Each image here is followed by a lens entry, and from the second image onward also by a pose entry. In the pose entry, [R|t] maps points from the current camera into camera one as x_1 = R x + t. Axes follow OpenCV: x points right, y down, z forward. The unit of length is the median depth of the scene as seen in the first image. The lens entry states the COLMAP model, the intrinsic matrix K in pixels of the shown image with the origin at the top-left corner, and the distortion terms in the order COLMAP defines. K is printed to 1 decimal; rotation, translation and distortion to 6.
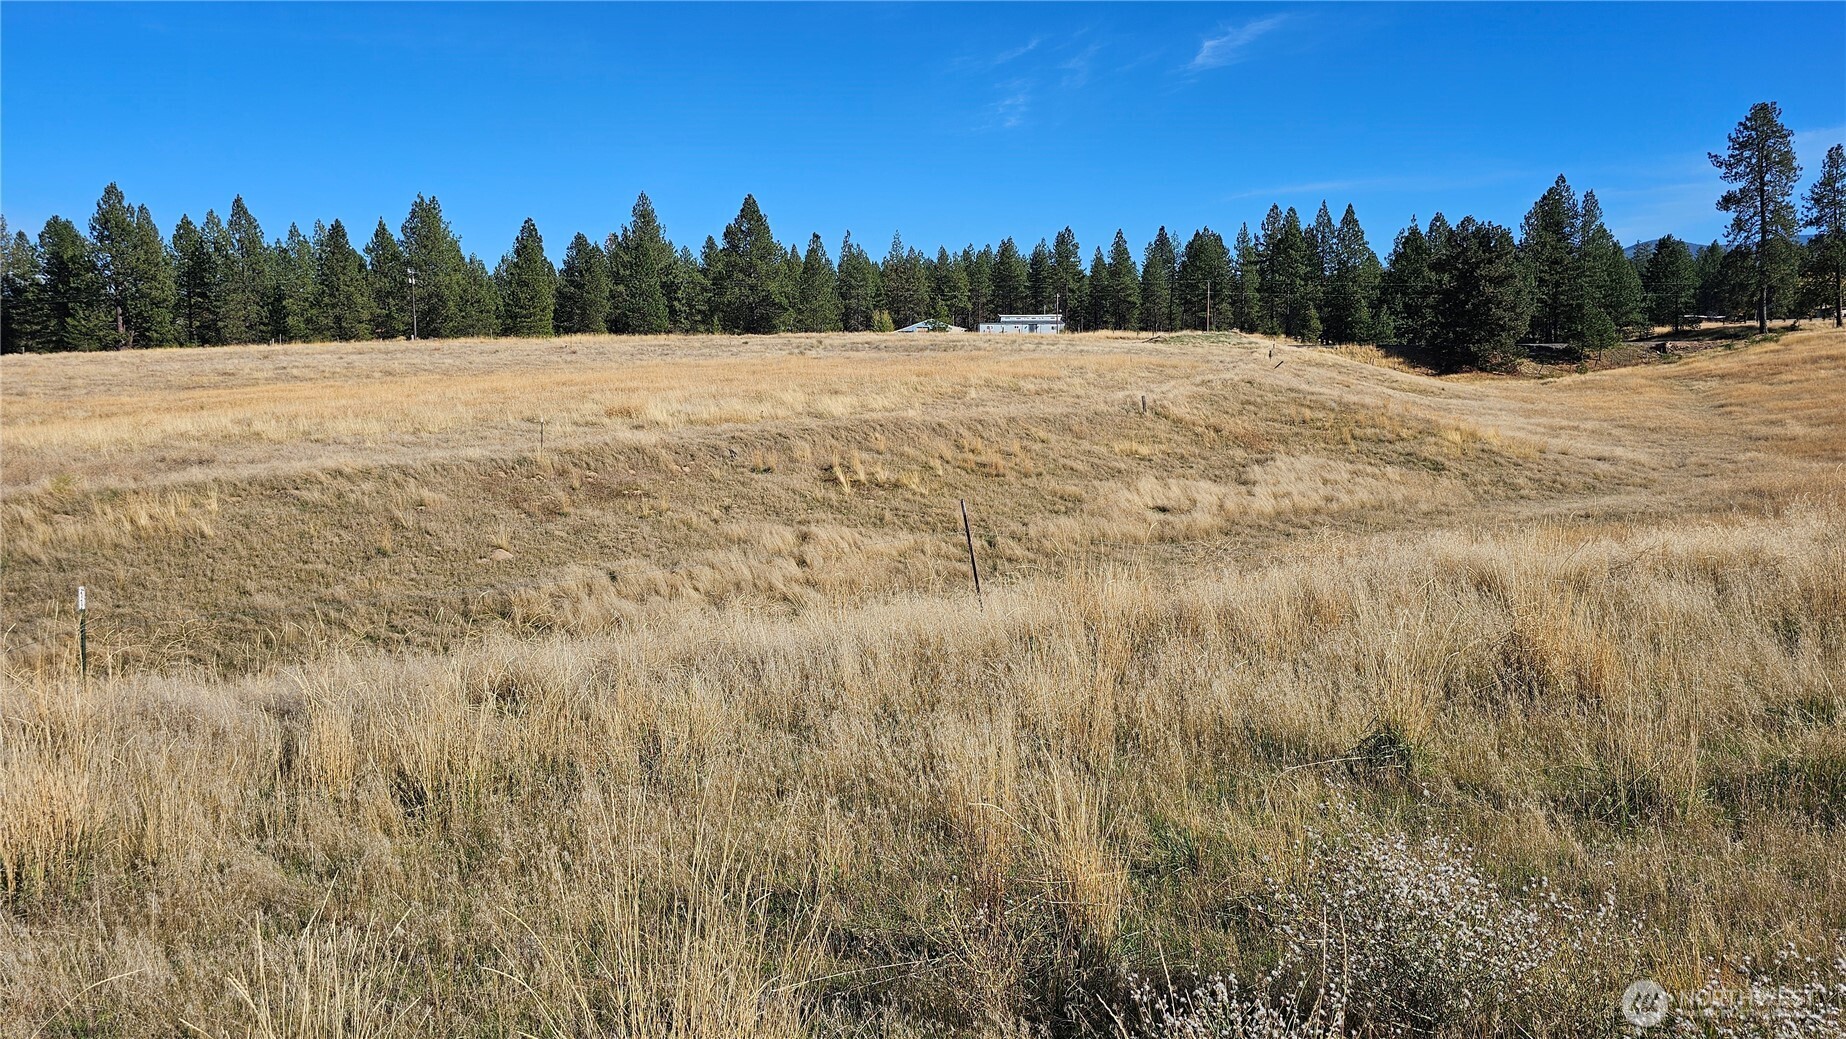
lens RADIAL K [[1257.6, 0, 912.3], [0, 1257.6, 517.0], [0, 0, 1]] dist [0.030669, -0.033078]
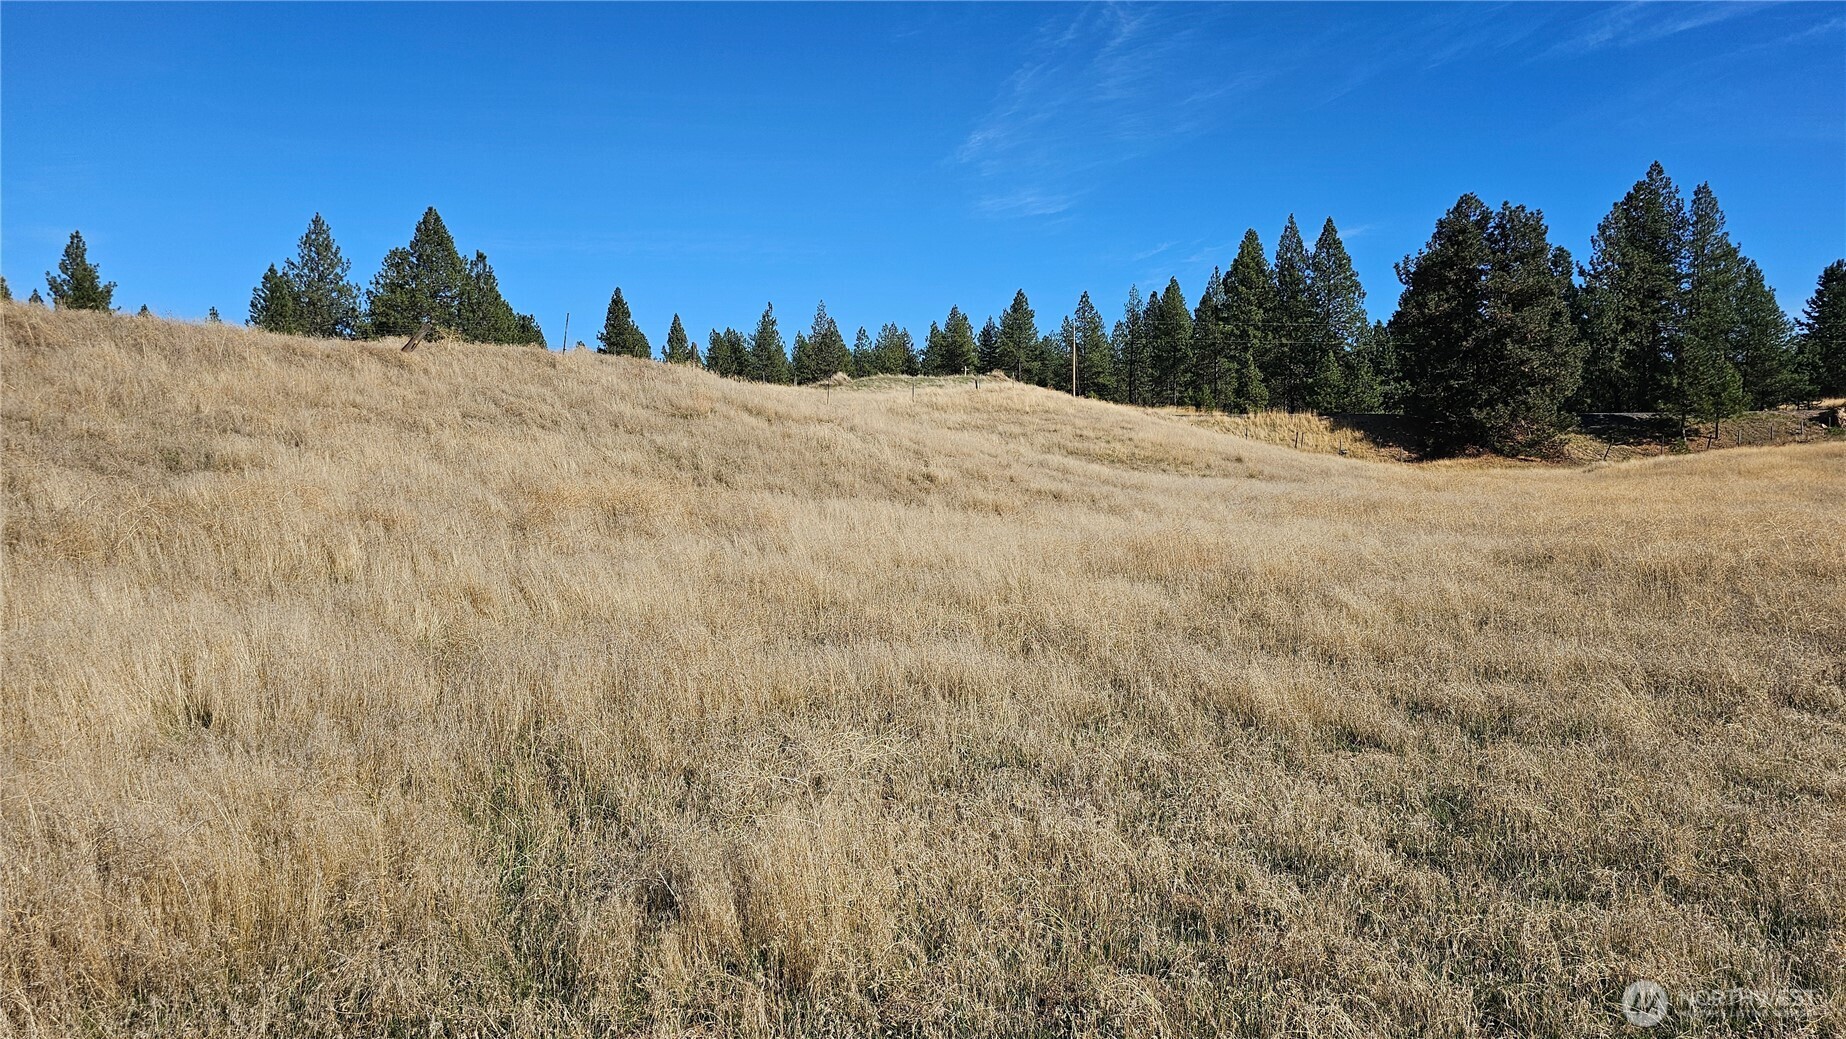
lens RADIAL K [[1285.7, 0, 923.3], [0, 1285.7, 520.7], [0, 0, 1]] dist [0.054641, -0.071201]
pose [[0.995443, 0.005019, -0.095222, 0.209590], [-0.013881, 0.995604, -0.092630, -0.022736], [0.094339, 0.093530, 0.991137, 0.332806]]
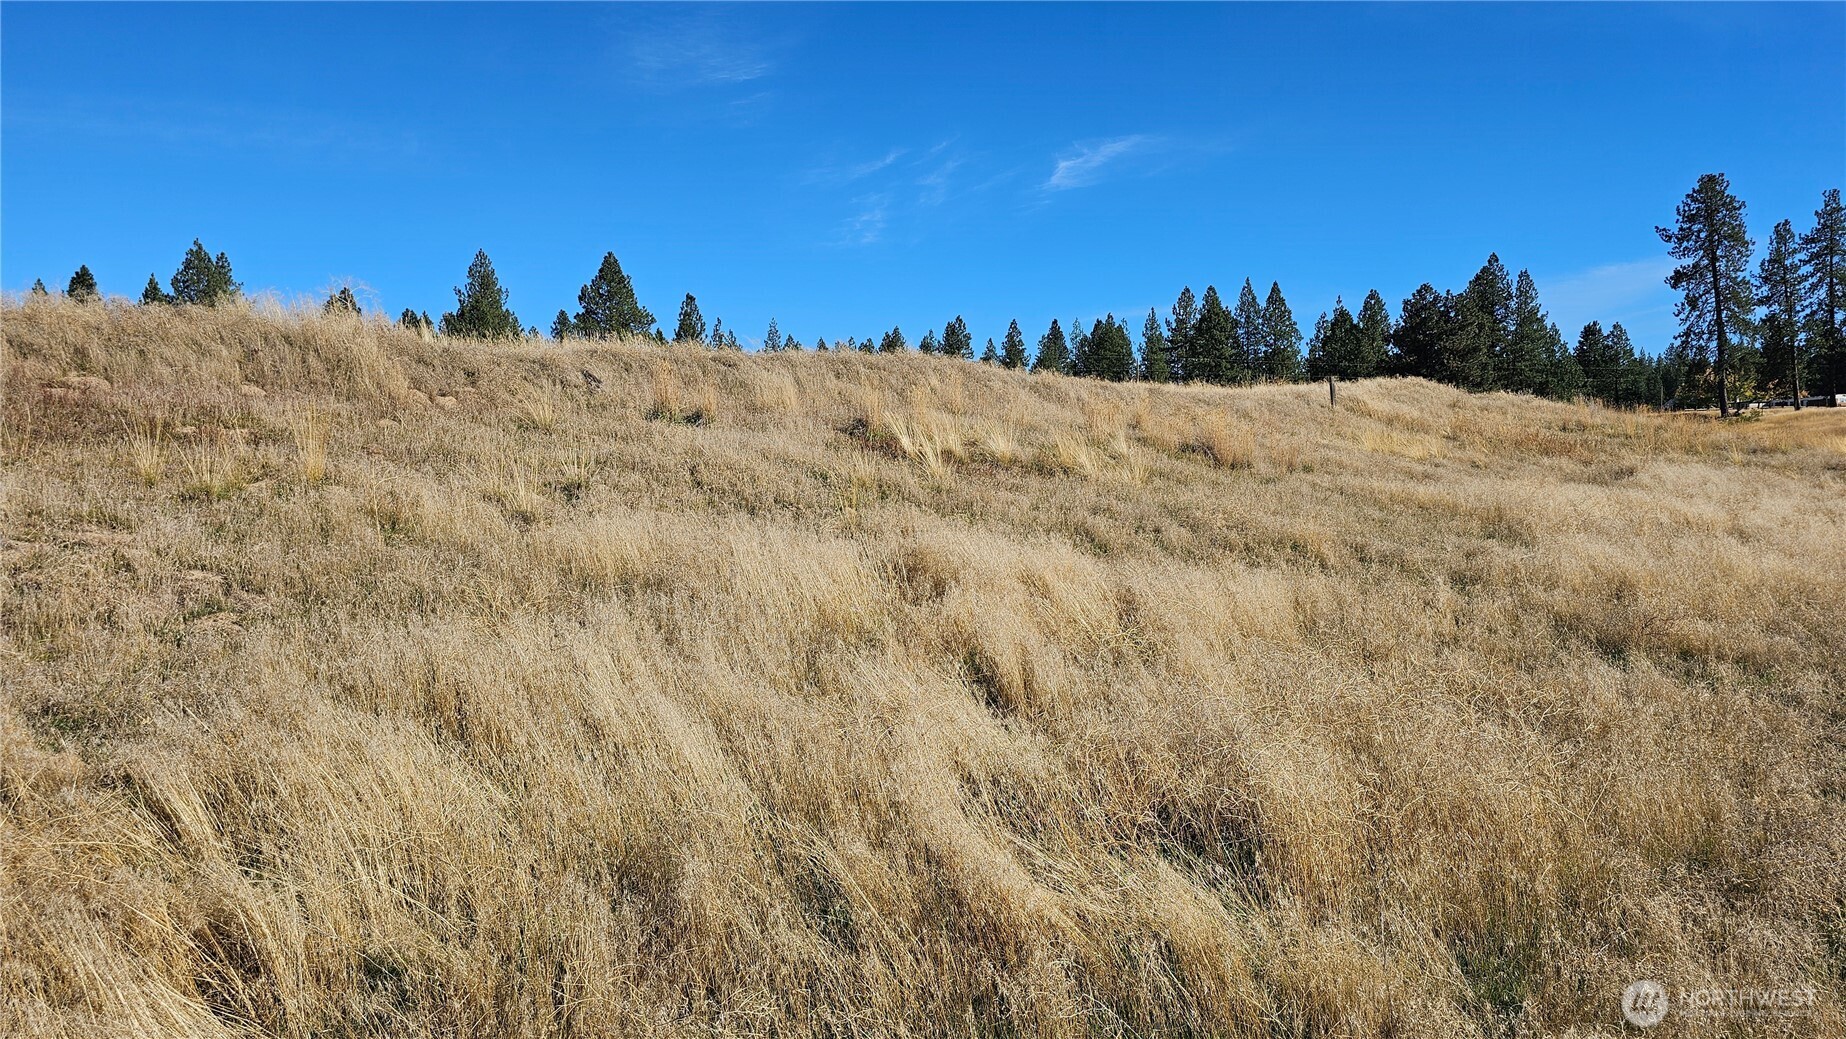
lens RADIAL K [[1263.4, 0, 924.1], [0, 1263.4, 520.7], [0, 0, 1]] dist [0.031079, -0.028174]
pose [[0.992910, -0.003940, 0.118806, -0.019977], [0.014640, 0.995895, -0.089329, 0.005007], [-0.117966, 0.090435, 0.988891, 0.138204]]
